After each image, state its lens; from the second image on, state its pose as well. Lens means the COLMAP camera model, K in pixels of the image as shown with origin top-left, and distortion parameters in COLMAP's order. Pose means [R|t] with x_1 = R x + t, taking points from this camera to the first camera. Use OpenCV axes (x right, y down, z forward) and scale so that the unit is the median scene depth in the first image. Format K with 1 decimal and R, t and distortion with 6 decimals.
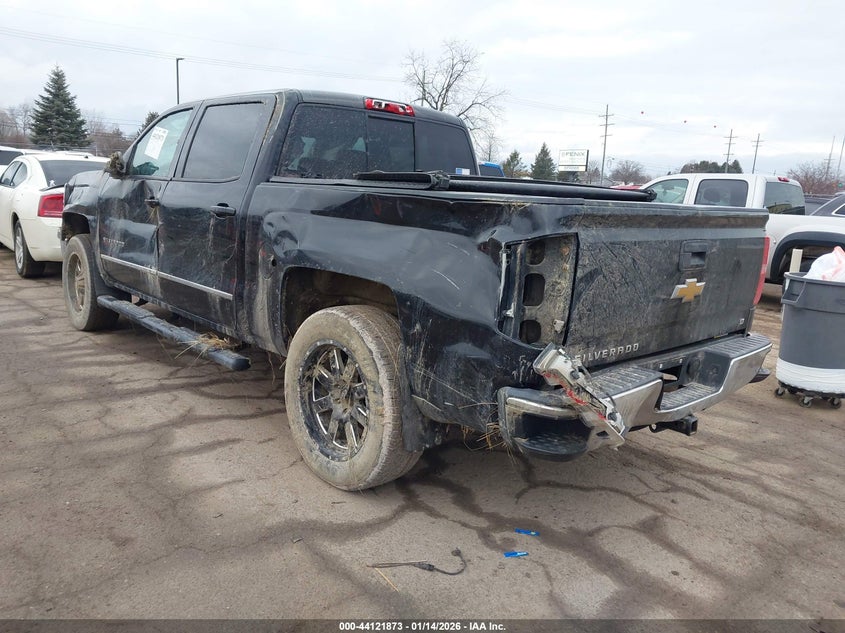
lens RADIAL K [[667.4, 0, 399.6], [0, 667.4, 318.5], [0, 0, 1]] dist [0.014923, 0.005904]
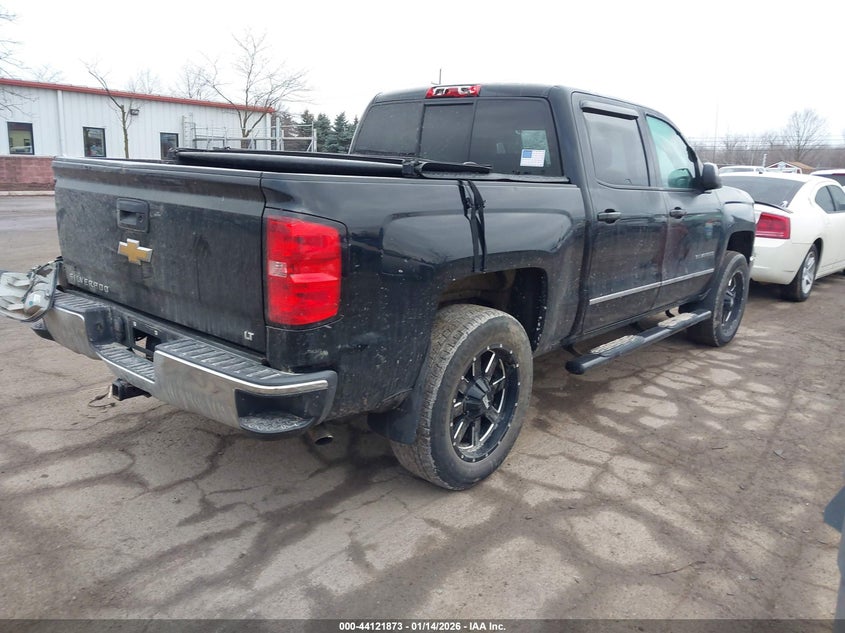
lens RADIAL K [[658.6, 0, 422.5], [0, 658.6, 316.5], [0, 0, 1]] dist [0.005906, 0.005733]
pose [[0.128375, 0.175093, -0.976147, 1.270000], [-0.232789, 0.962110, 0.141960, -0.163336], [0.964017, 0.209013, 0.164270, 1.125338]]
